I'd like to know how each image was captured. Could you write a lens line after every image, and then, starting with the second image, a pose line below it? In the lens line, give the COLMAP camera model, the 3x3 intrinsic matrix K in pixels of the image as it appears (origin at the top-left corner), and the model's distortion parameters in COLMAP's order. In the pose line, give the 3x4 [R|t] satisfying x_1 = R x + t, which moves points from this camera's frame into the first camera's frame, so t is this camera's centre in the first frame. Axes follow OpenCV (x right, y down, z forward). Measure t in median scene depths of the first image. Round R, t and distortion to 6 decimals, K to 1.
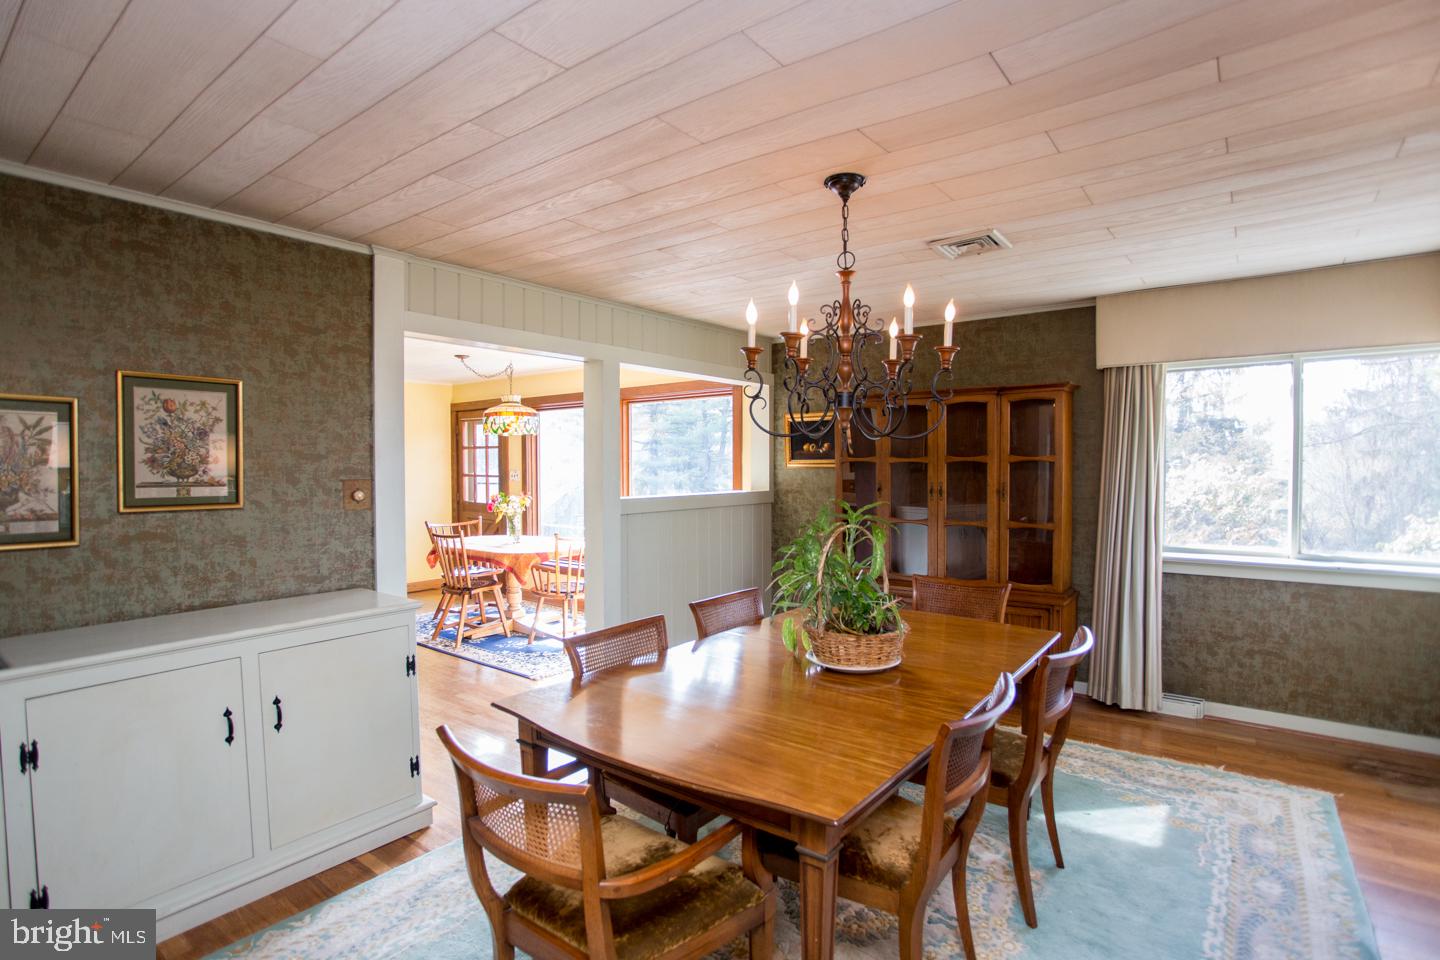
lens RADIAL K [[723.5, 0, 720.0], [0, 723.5, 480.0], [0, 0, 1]] dist [-0.040169, -0.000705]
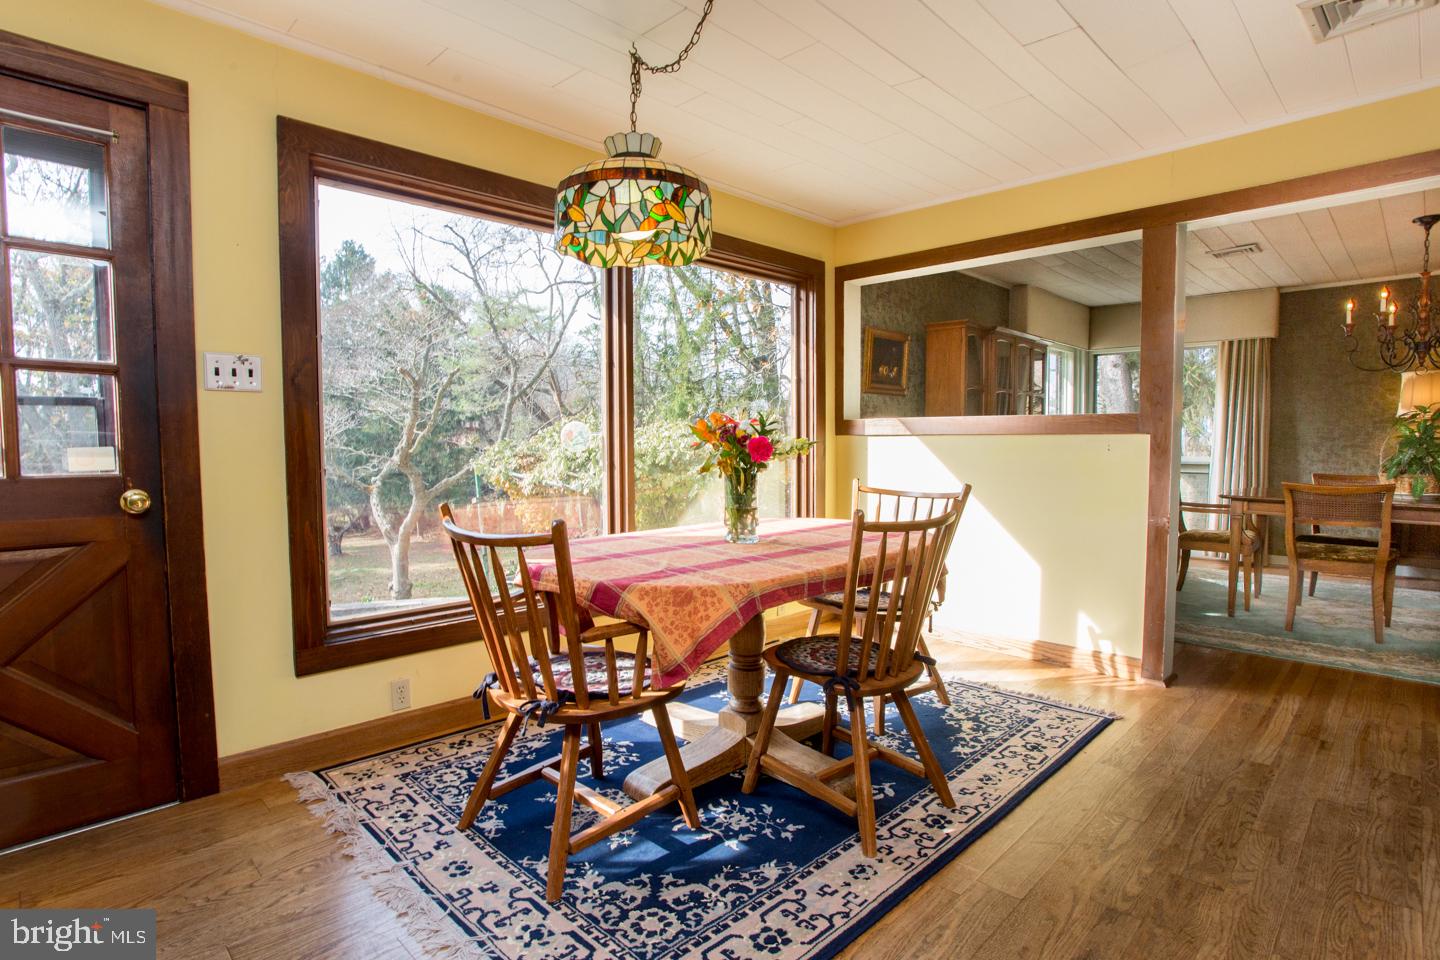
lens RADIAL K [[735.0, 0, 716.5], [0, 735.0, 485.5], [0, 0, 1]] dist [-0.073901, 0.035769]
pose [[0.124351, -0.059026, 0.990481, -0.775566], [0.021040, 0.998161, 0.056843, 0.038276], [-0.992015, 0.013771, 0.125365, 1.100545]]
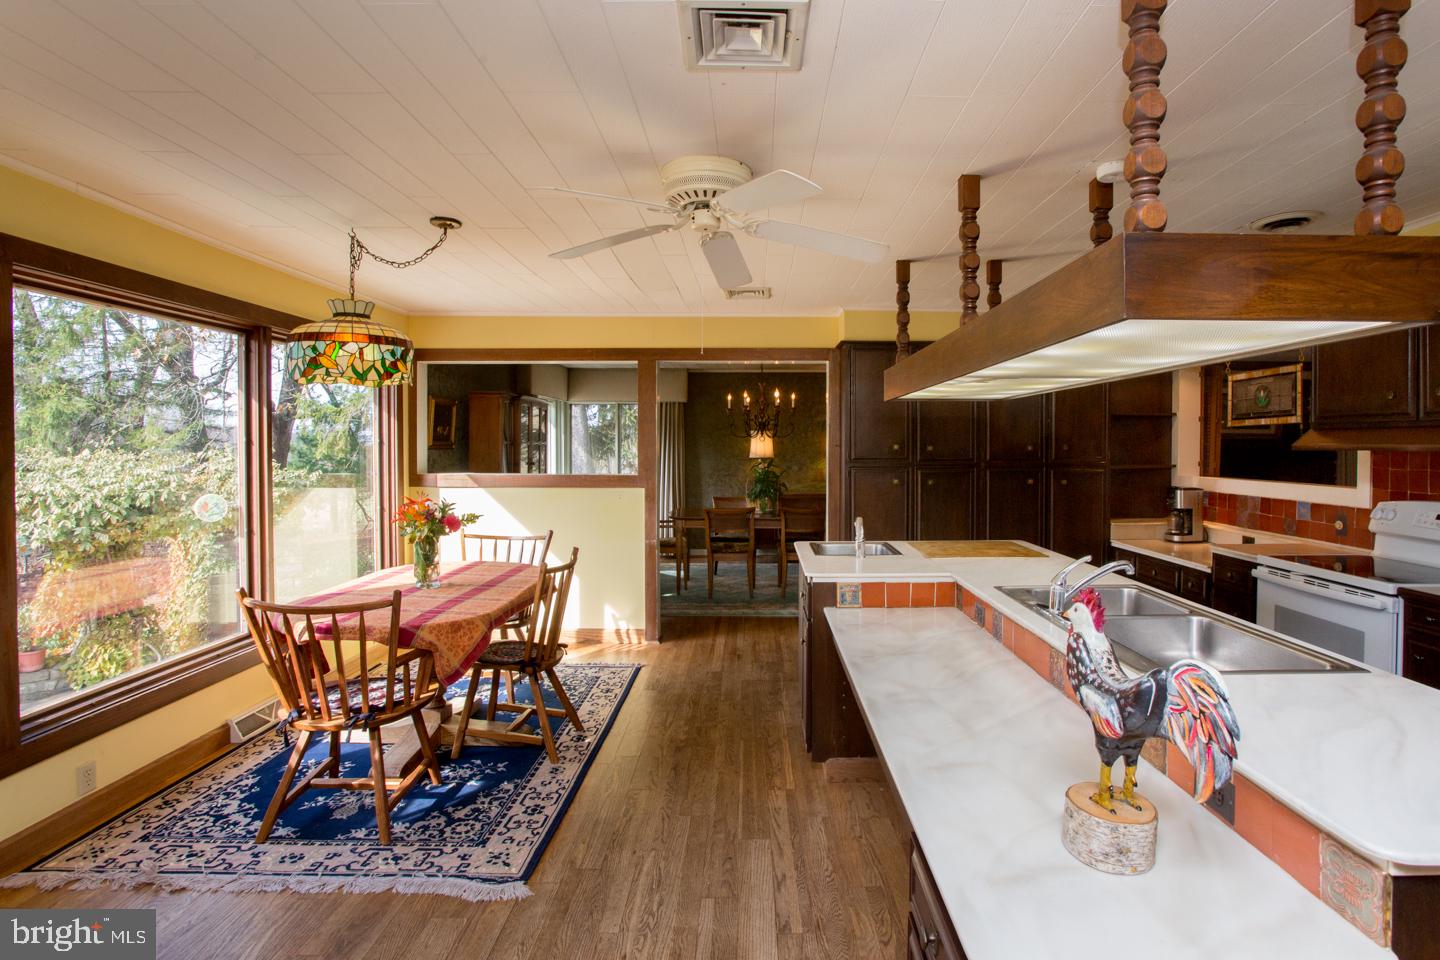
lens RADIAL K [[739.2, 0, 756.9], [0, 739.2, 453.5], [0, 0, 1]] dist [-0.071501, 0.035654]
pose [[-0.619090, -0.009521, 0.785262, -1.004135], [0.012820, 0.999671, 0.022227, -0.028632], [-0.785216, 0.023827, -0.618764, 1.308138]]
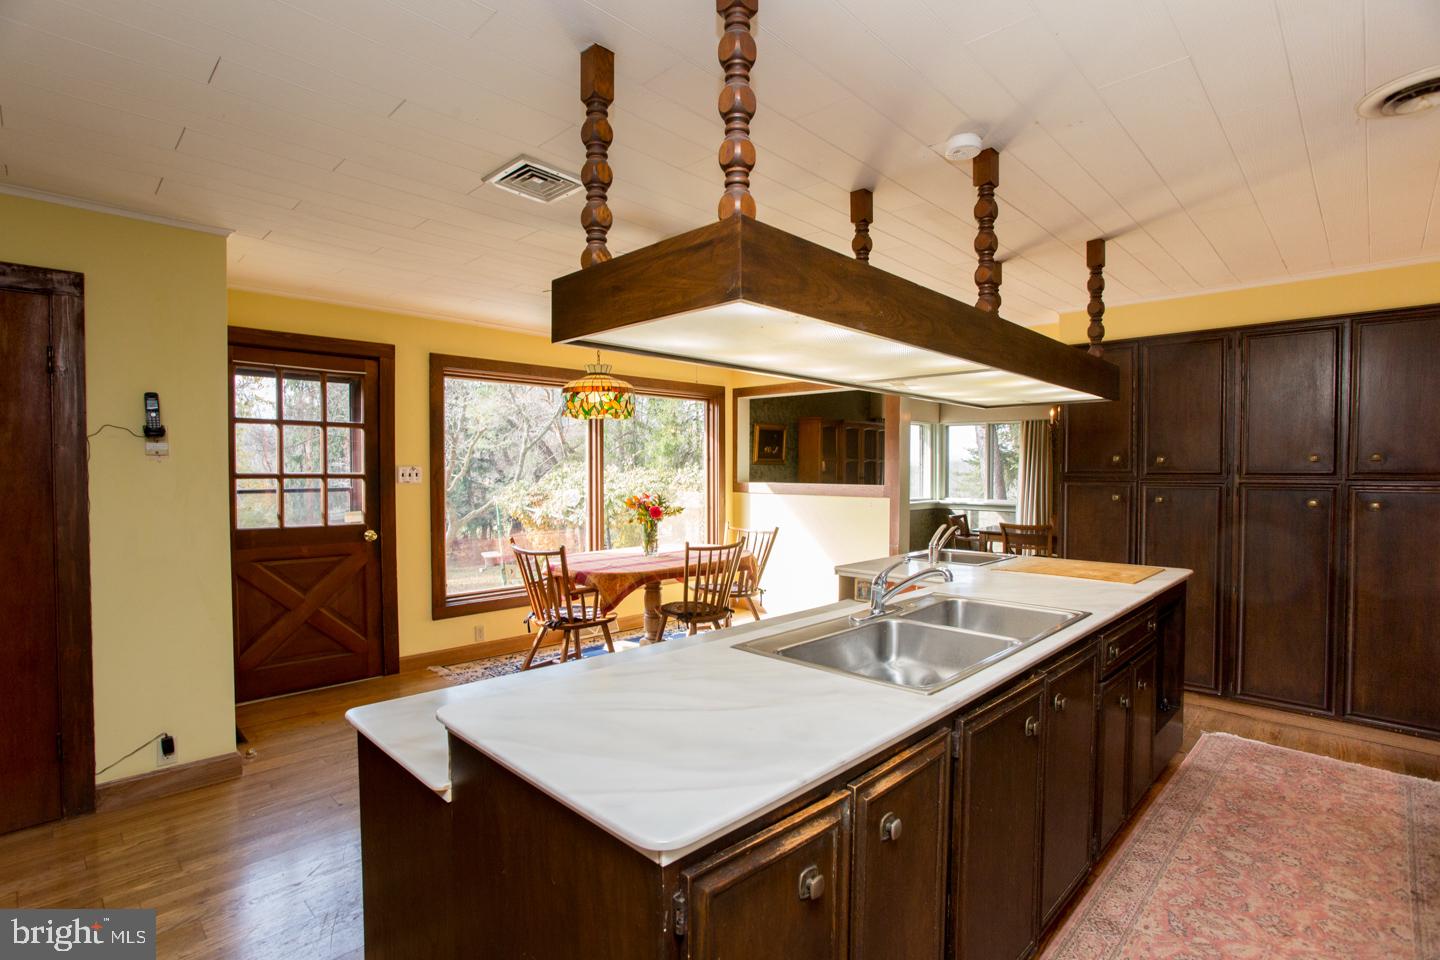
lens RADIAL K [[694.0, 0, 715.3], [0, 694.0, 484.0], [0, 0, 1]] dist [-0.075905, 0.037649]
pose [[0.115728, -0.022190, 0.993033, -1.187153], [0.016771, 0.999652, 0.020384, -0.008689], [-0.993139, 0.014295, 0.116060, 0.957795]]
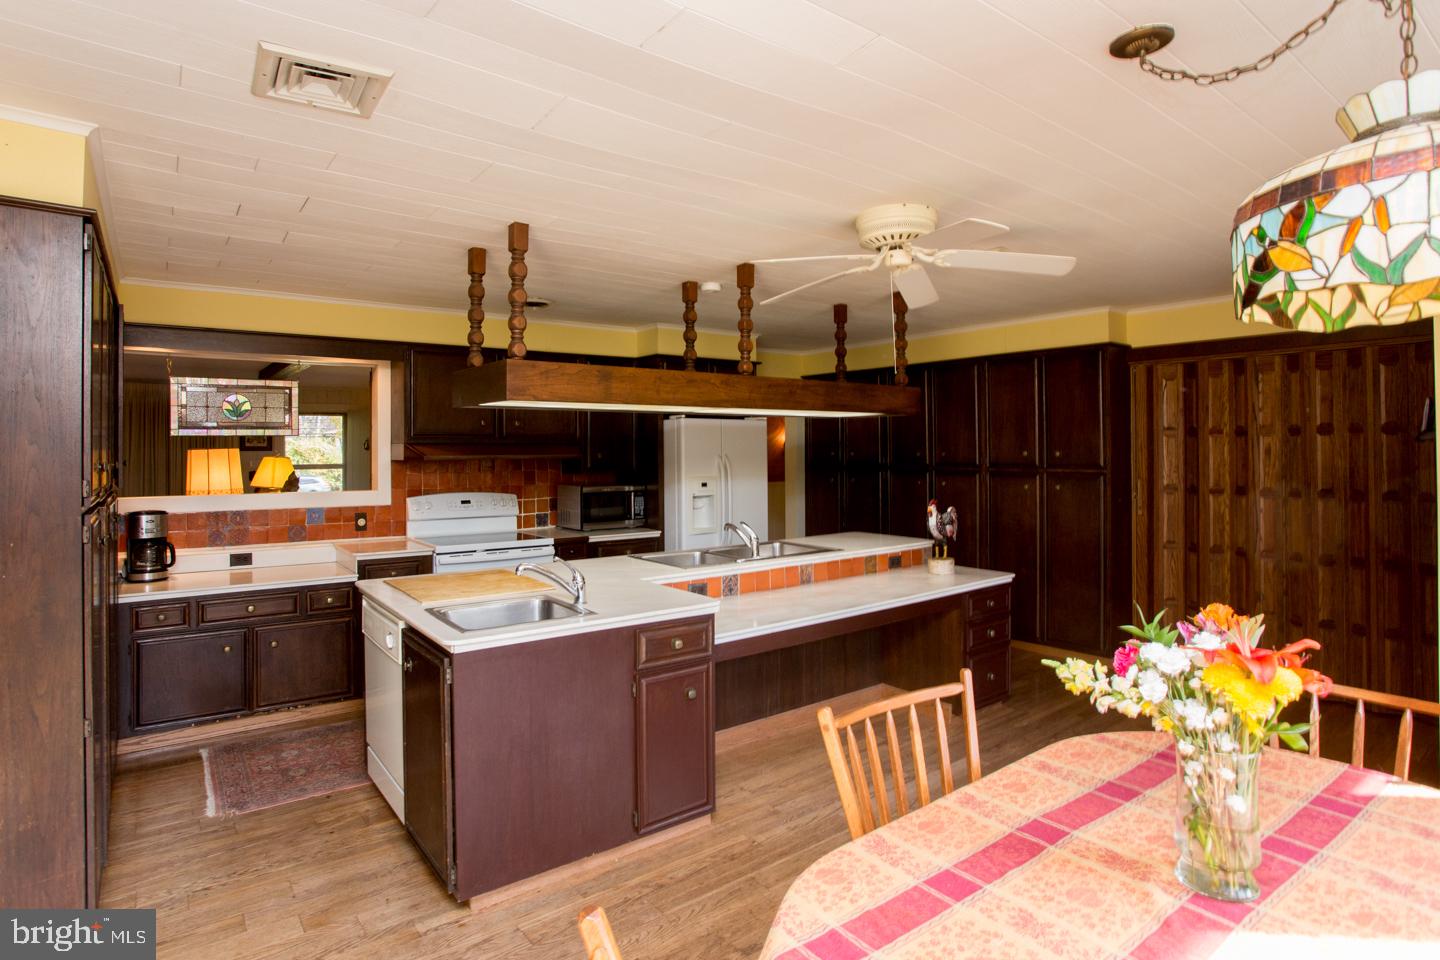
lens RADIAL K [[753.6, 0, 687.2], [0, 753.6, 451.6], [0, 0, 1]] dist [-0.065731, 0.024592]
pose [[-0.278100, 0.003275, -0.960547, -0.073461], [-0.011267, 0.999914, 0.006671, -0.030019], [0.960486, 0.012677, -0.278039, 1.049649]]
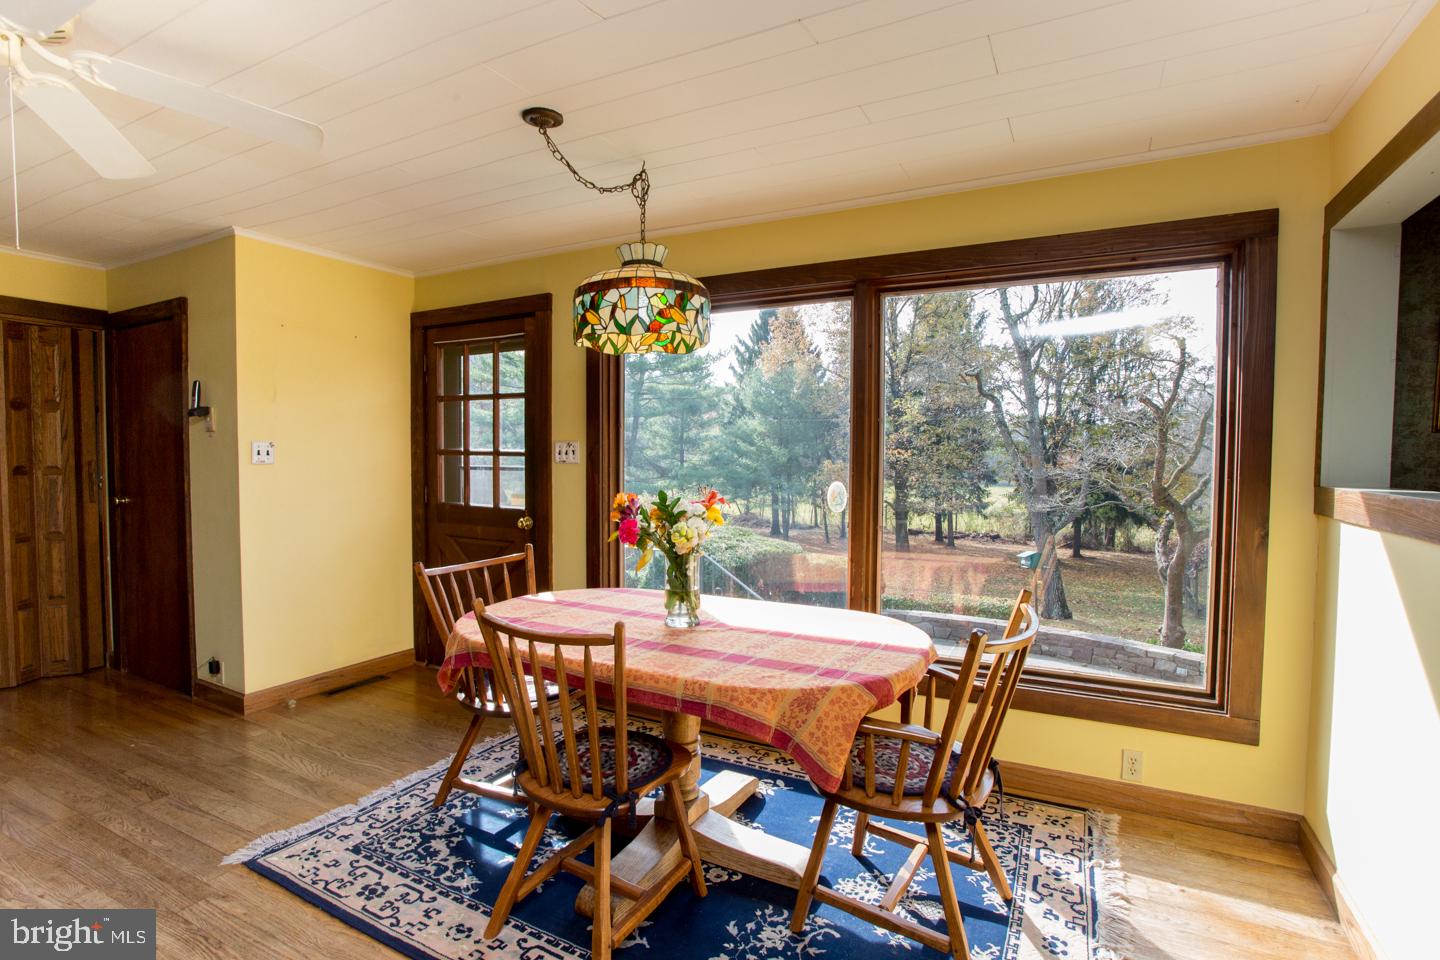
lens RADIAL K [[713.0, 0, 717.2], [0, 713.0, 484.8], [0, 0, 1]] dist [-0.076304, 0.033692]
pose [[0.984971, -0.000169, 0.172719, -0.378078], [-0.004147, 0.999688, 0.024628, 0.004995], [-0.172669, -0.024974, 0.984663, 0.719730]]
